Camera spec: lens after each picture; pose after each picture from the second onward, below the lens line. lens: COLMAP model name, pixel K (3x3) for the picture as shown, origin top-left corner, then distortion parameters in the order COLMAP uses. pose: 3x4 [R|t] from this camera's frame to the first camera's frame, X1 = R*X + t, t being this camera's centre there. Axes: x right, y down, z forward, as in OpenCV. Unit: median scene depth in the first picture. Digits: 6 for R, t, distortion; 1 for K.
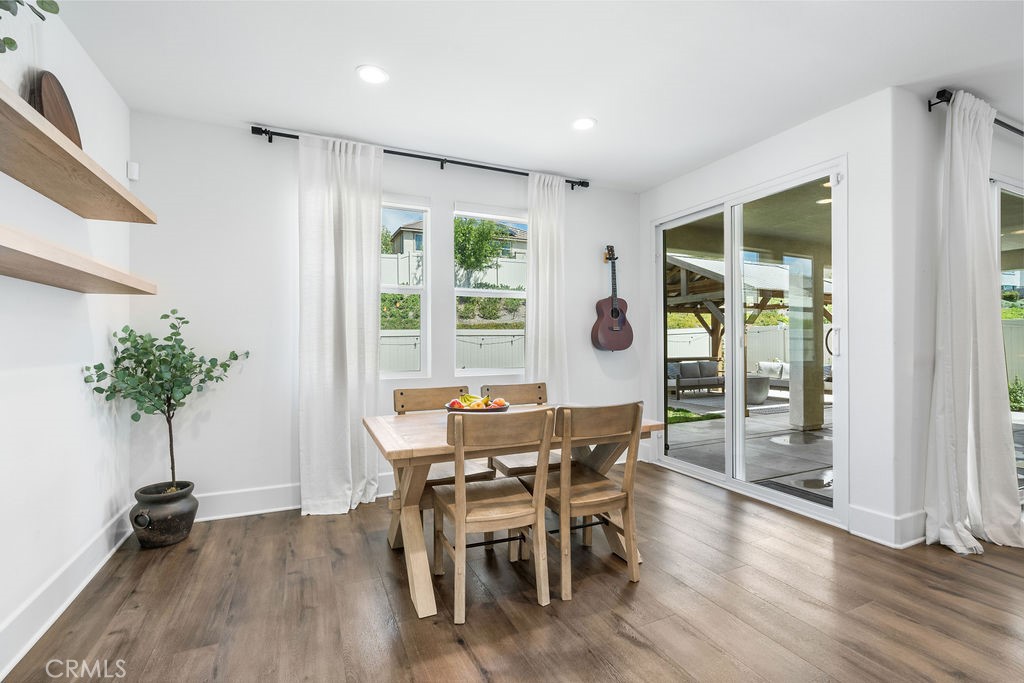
lens RADIAL K [[465.7, 0, 512.4], [0, 465.7, 343.9], [0, 0, 1]] dist [-0.004948, 0.001357]
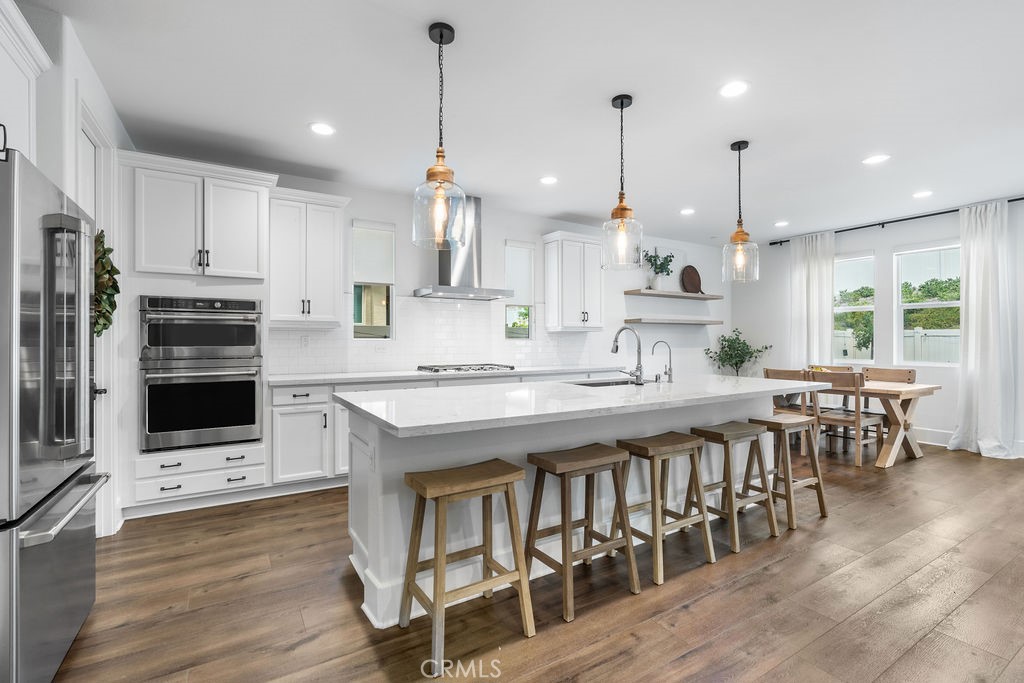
lens RADIAL K [[465.7, 0, 514.9], [0, 465.7, 341.1], [0, 0, 1]] dist [-0.004948, 0.001357]
pose [[0.121869, 0.005084, -0.992533, 1.387888], [-0.001724, 0.999986, 0.004910, -0.011962], [0.992545, 0.001113, 0.121876, -0.441115]]
